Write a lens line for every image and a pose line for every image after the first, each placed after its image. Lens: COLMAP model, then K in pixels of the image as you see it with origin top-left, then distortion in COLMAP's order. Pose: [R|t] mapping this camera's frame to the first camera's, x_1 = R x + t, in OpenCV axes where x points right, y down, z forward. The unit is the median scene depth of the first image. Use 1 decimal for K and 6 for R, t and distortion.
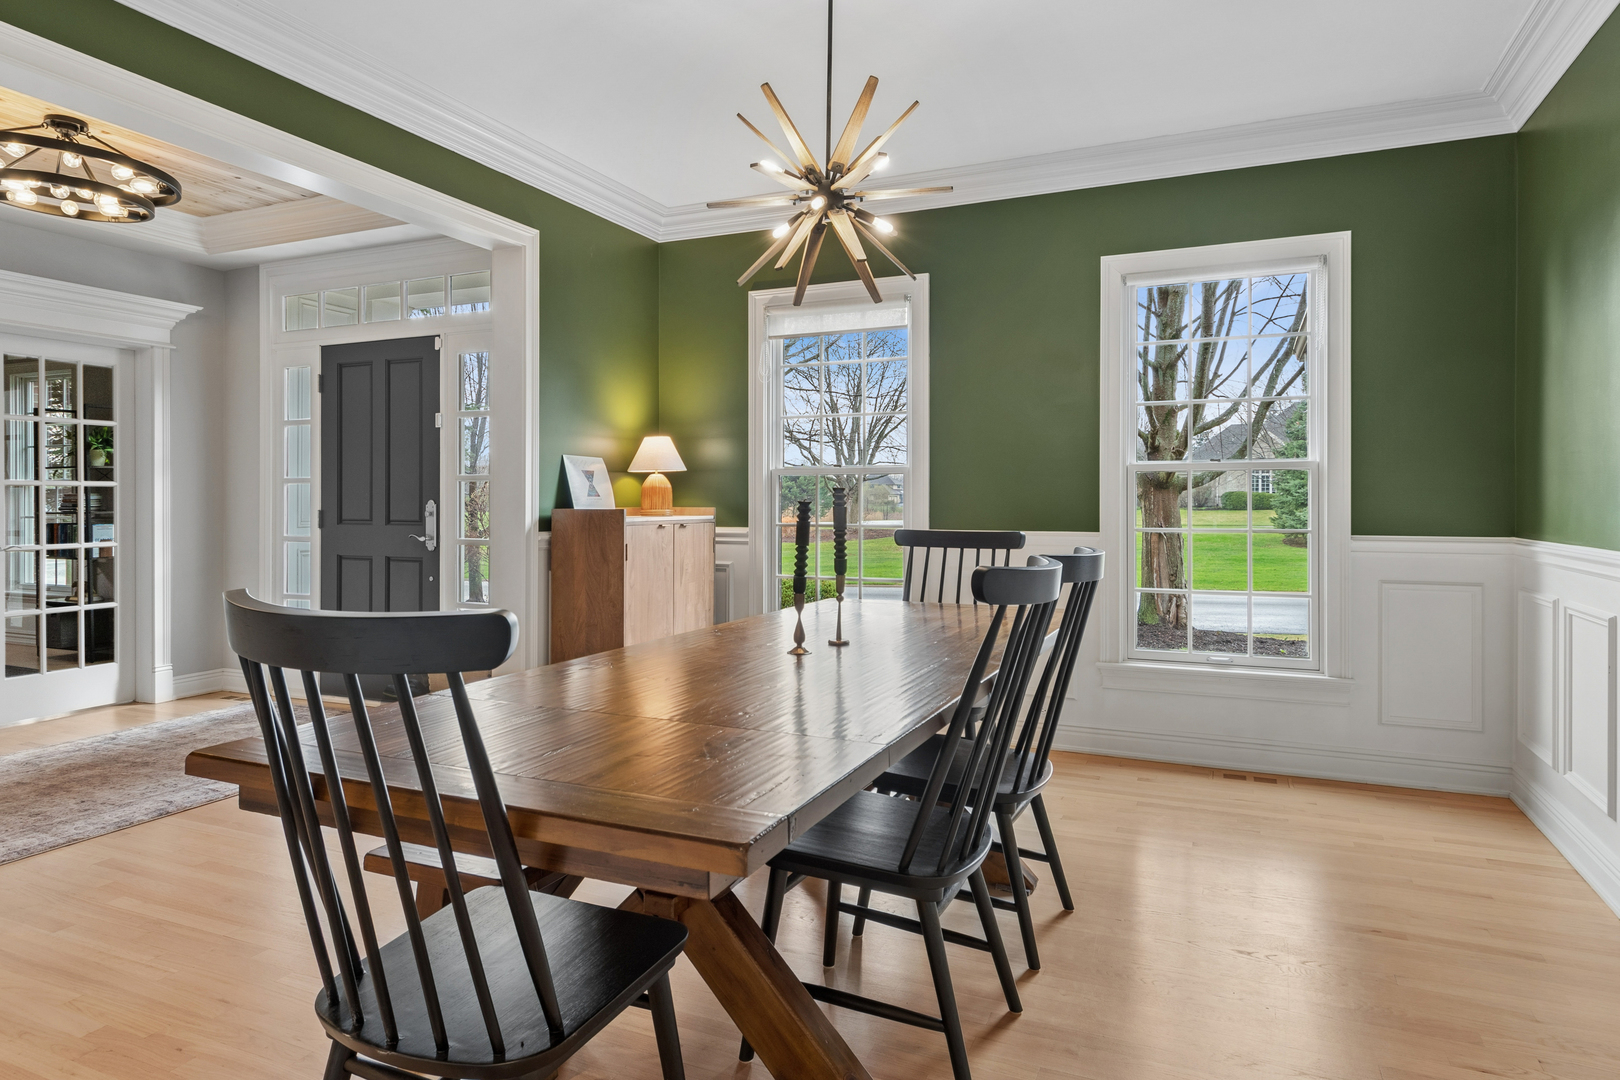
lens RADIAL K [[956.0, 0, 811.1], [0, 956.0, 501.6], [0, 0, 1]] dist [0.005979, 0.001261]
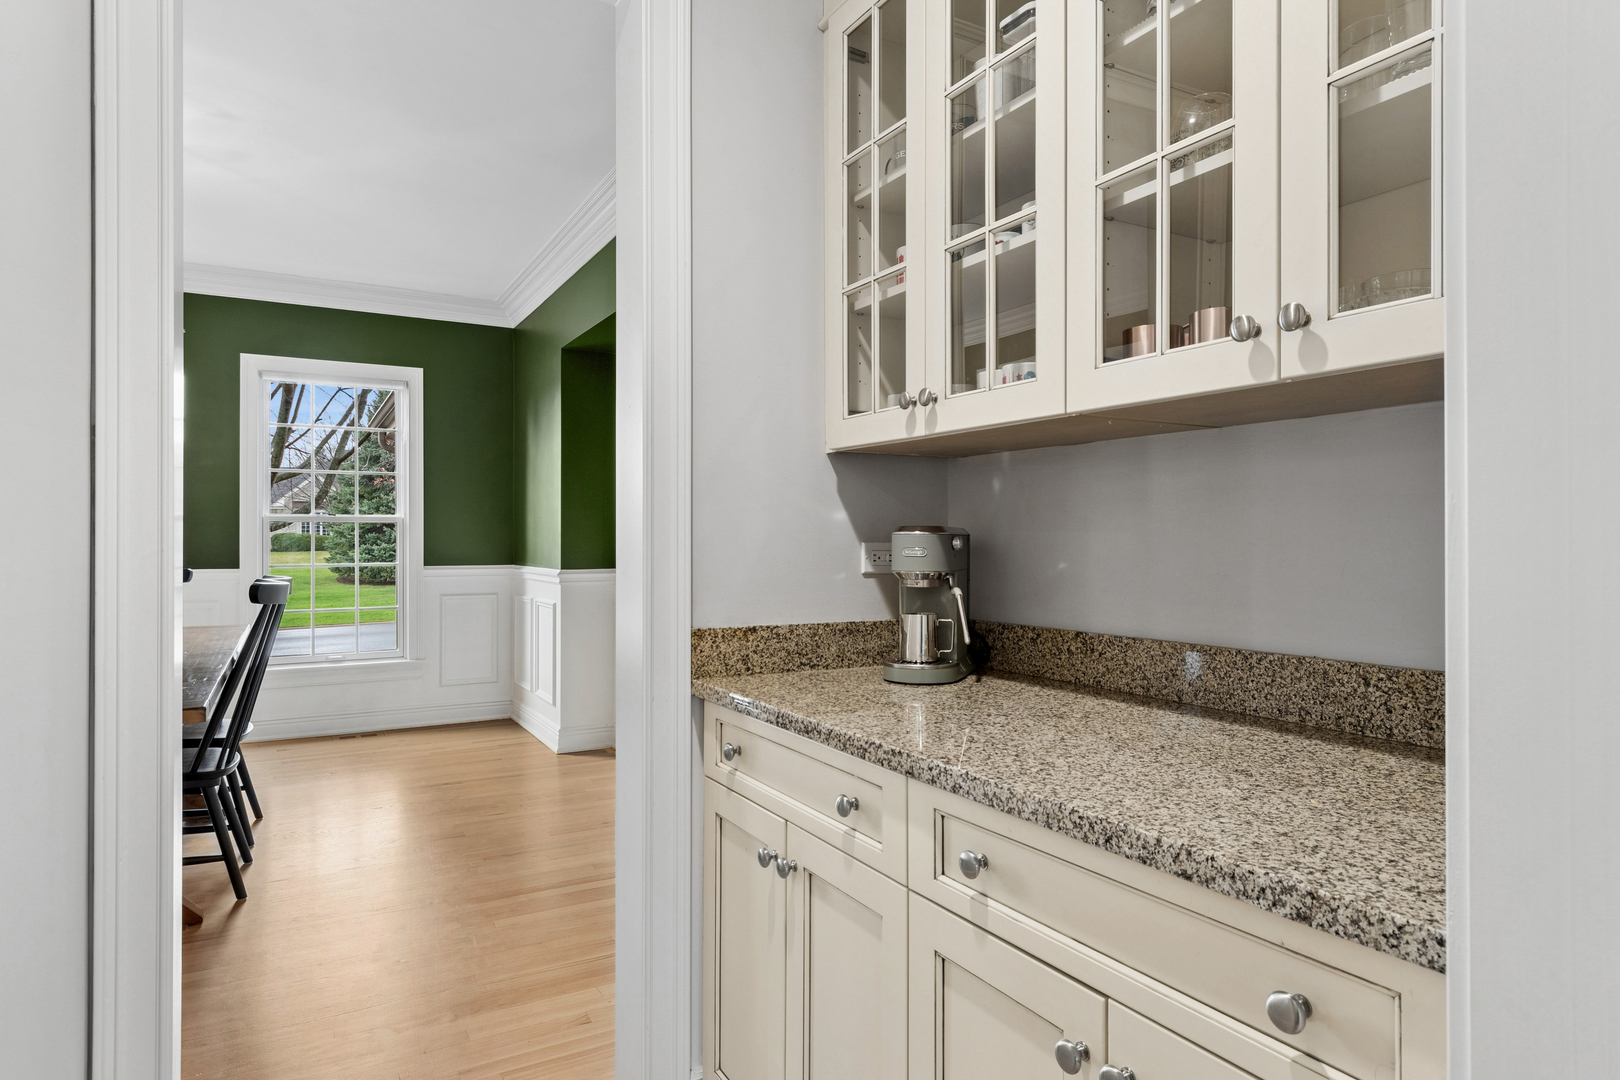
lens RADIAL K [[927.4, 0, 810.0], [0, 927.4, 540.0], [0, 0, 1]] dist [0.003336, 0.000349]
pose [[0.590317, 0.001099, 0.807171, -0.273099], [0.001481, 0.999996, -0.002445, -0.002159], [-0.807170, 0.002639, 0.590313, -0.381125]]
